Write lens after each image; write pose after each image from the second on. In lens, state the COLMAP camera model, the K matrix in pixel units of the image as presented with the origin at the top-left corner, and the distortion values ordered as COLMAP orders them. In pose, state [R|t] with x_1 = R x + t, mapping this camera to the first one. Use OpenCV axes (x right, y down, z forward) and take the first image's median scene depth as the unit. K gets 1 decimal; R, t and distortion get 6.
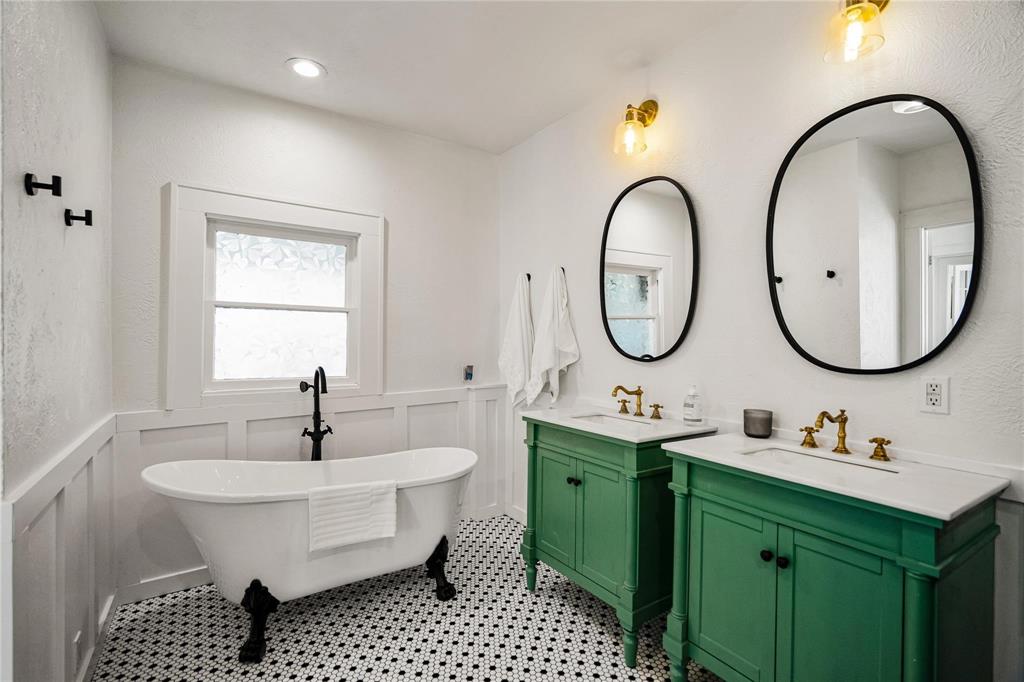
lens RADIAL K [[481.9, 0, 512.7], [0, 481.9, 338.1], [0, 0, 1]] dist [-0.000141, 0.000304]
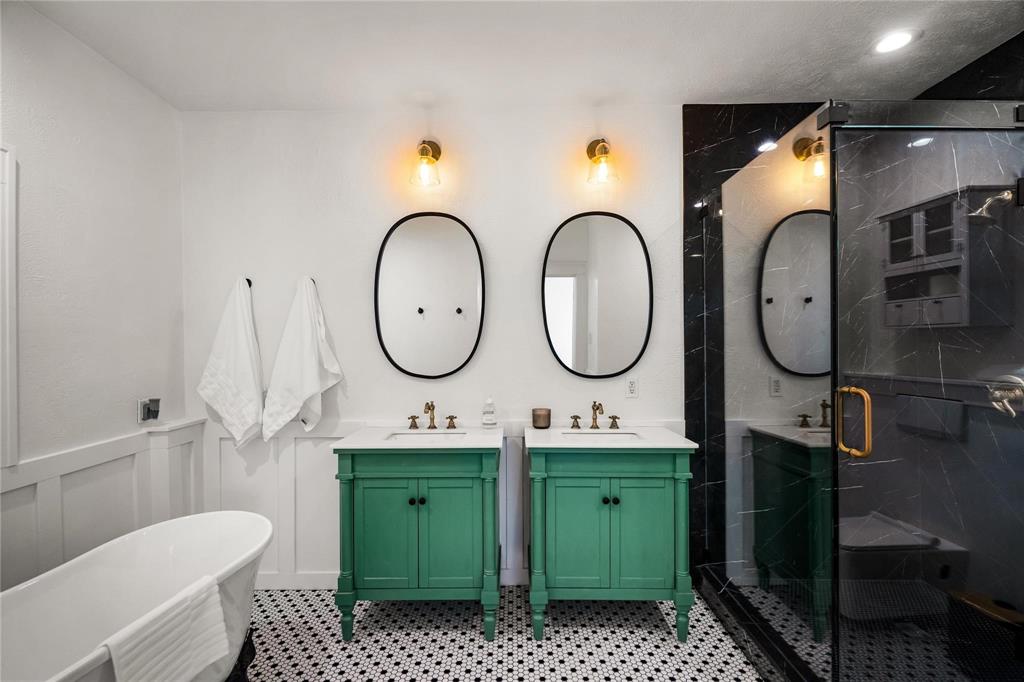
lens RADIAL K [[487.0, 0, 506.7], [0, 487.0, 343.6], [0, 0, 1]] dist [-0.000627, 0.000952]
pose [[0.533527, -0.002207, 0.845780, -0.592761], [0.003212, 0.999995, 0.000583, -0.032231], [-0.845777, 0.002406, 0.533531, 0.270332]]
